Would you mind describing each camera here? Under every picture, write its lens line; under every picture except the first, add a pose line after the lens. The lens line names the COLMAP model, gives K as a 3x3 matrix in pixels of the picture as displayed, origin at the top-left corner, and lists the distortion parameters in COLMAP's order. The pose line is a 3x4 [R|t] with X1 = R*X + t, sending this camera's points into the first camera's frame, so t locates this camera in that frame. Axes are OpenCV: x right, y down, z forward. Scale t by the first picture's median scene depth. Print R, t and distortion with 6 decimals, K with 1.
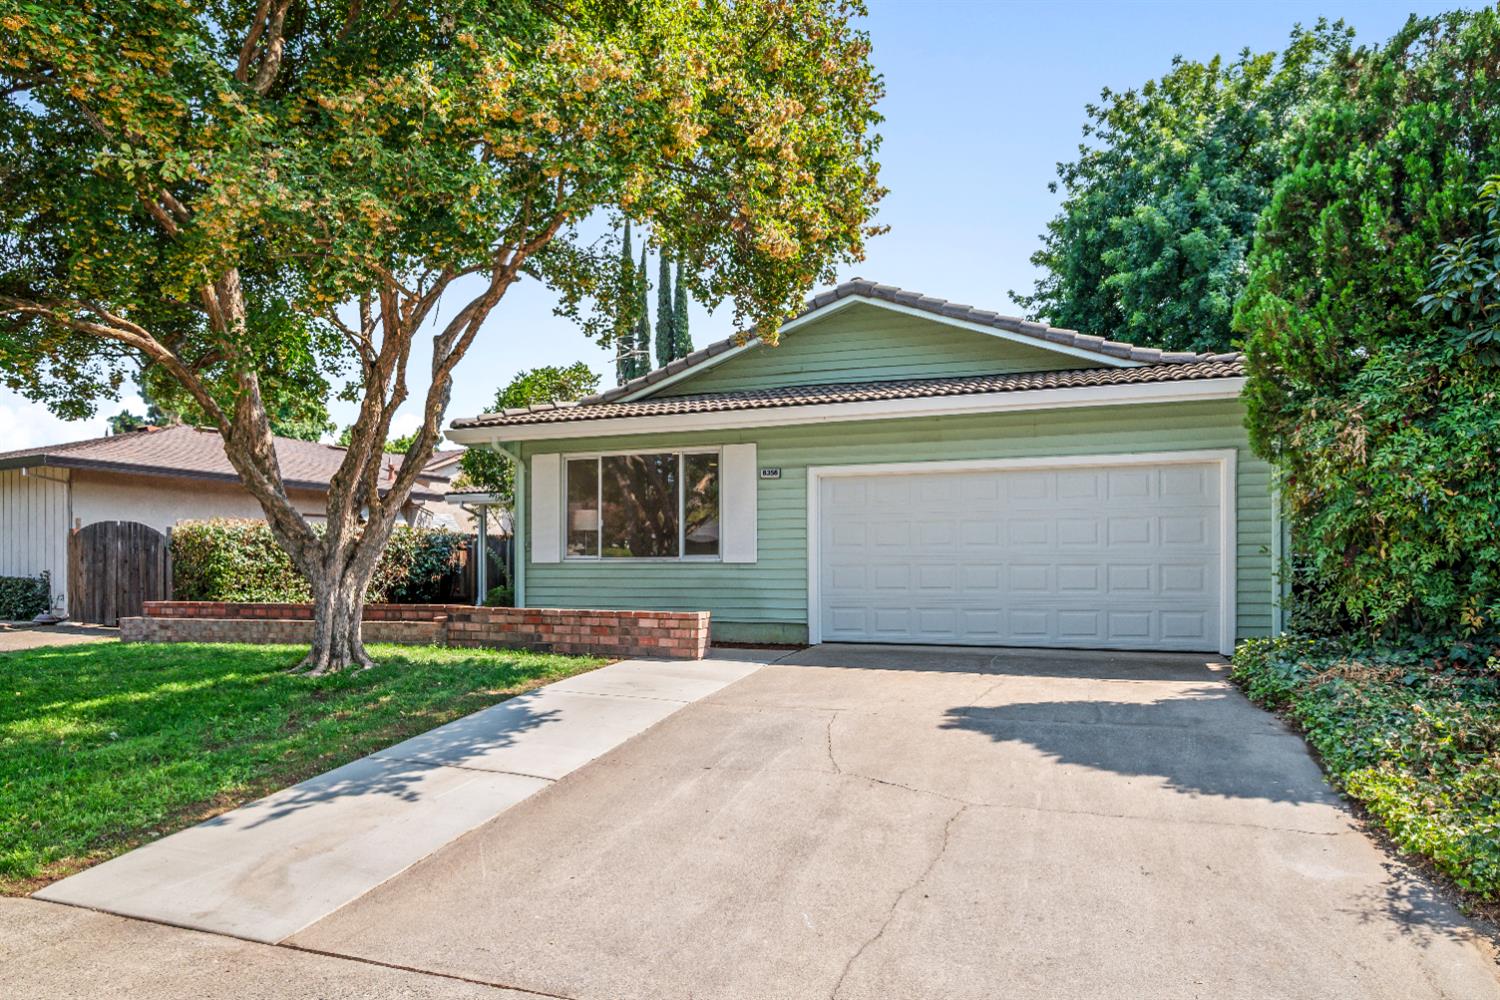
lens RADIAL K [[871.4, 0, 756.5], [0, 871.4, 566.8], [0, 0, 1]] dist [-0.002062, -0.002043]
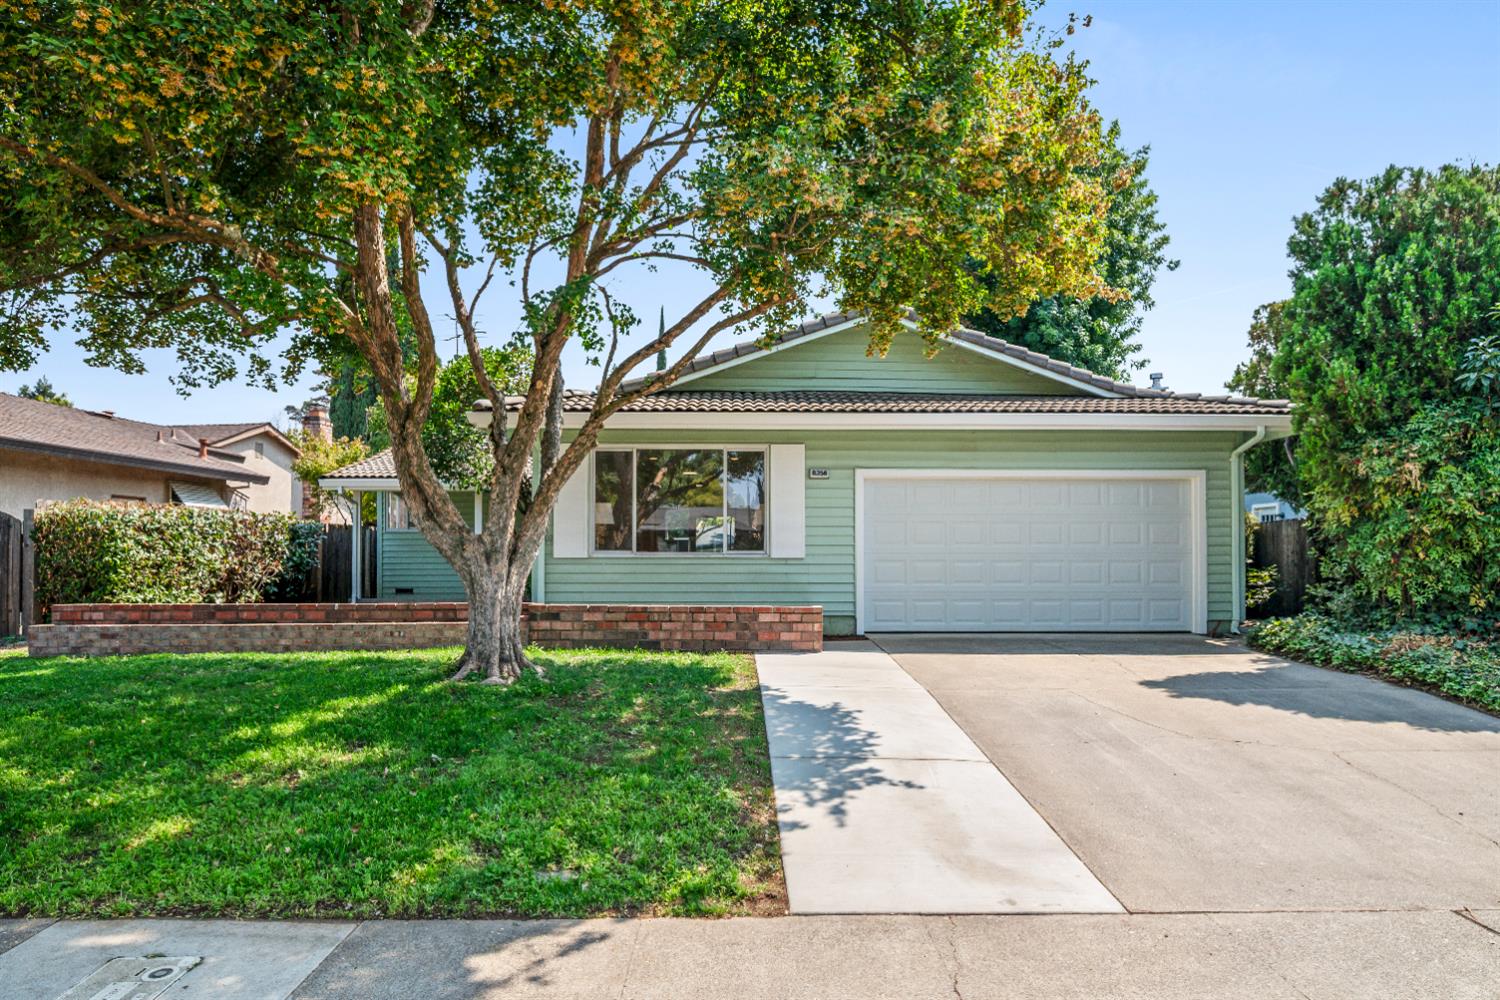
lens RADIAL K [[875.4, 0, 753.5], [0, 875.4, 541.6], [0, 0, 1]] dist [0.000136, -0.000480]
pose [[0.937695, 0.010066, 0.347312, -0.502482], [-0.002822, 0.999768, -0.021357, -0.002443], [-0.347447, 0.019046, 0.937506, 0.042762]]
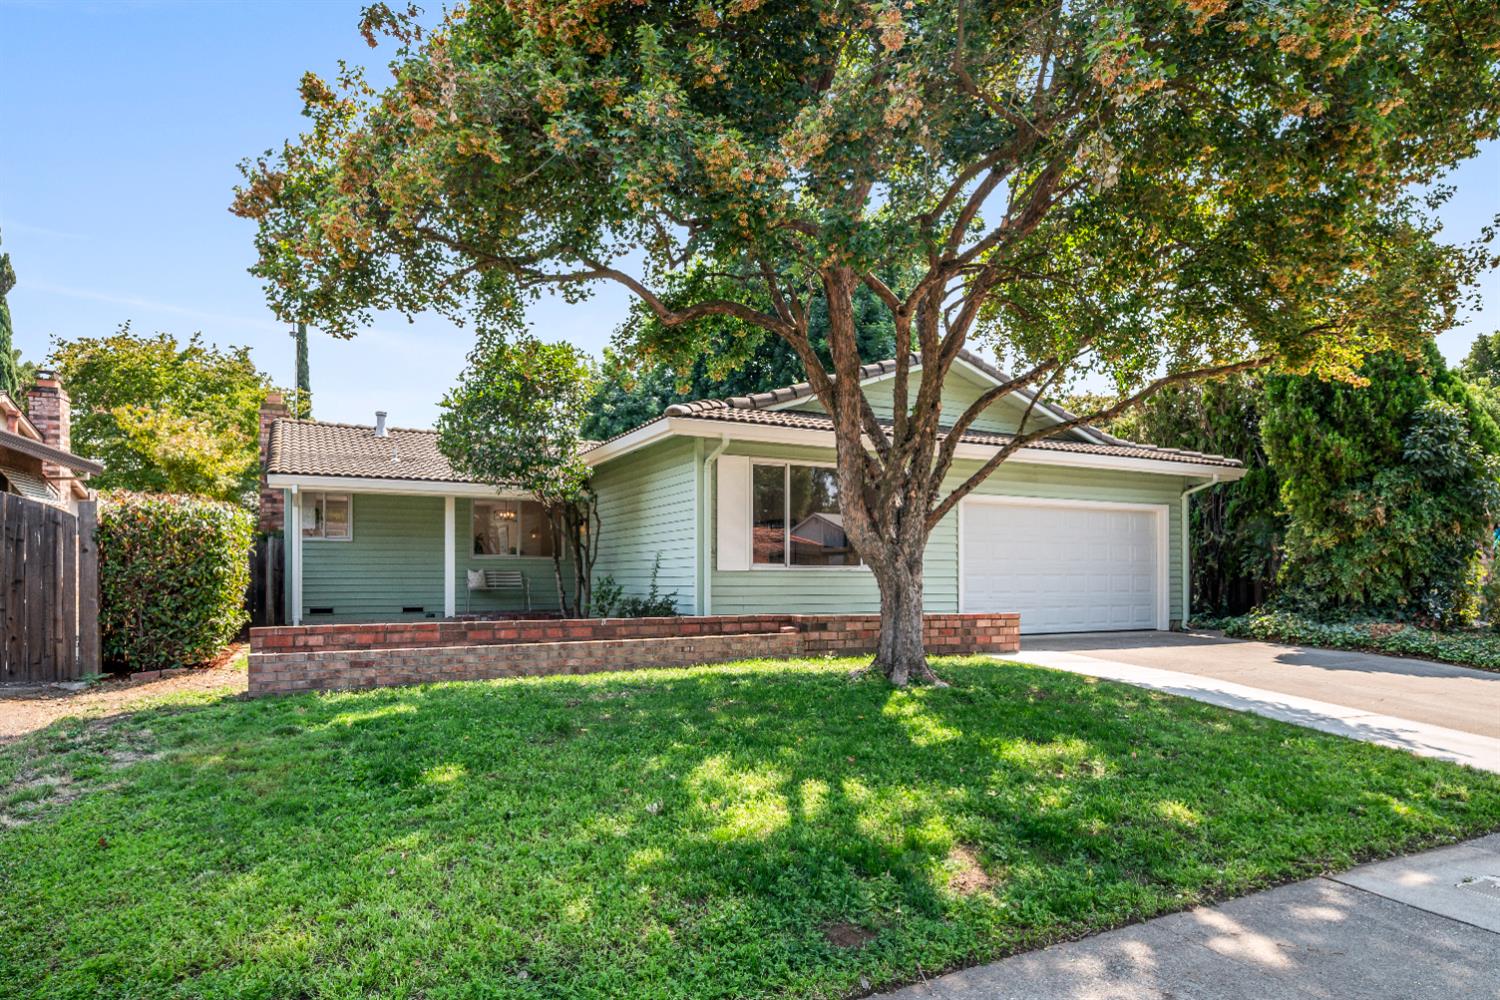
lens RADIAL K [[871.4, 0, 756.5], [0, 871.4, 566.8], [0, 0, 1]] dist [-0.002062, -0.002043]
pose [[0.693886, 0.011586, 0.719992, -1.176047], [-0.001888, 0.999896, -0.014270, 0.006894], [-0.720083, 0.008542, 0.693836, 0.419034]]
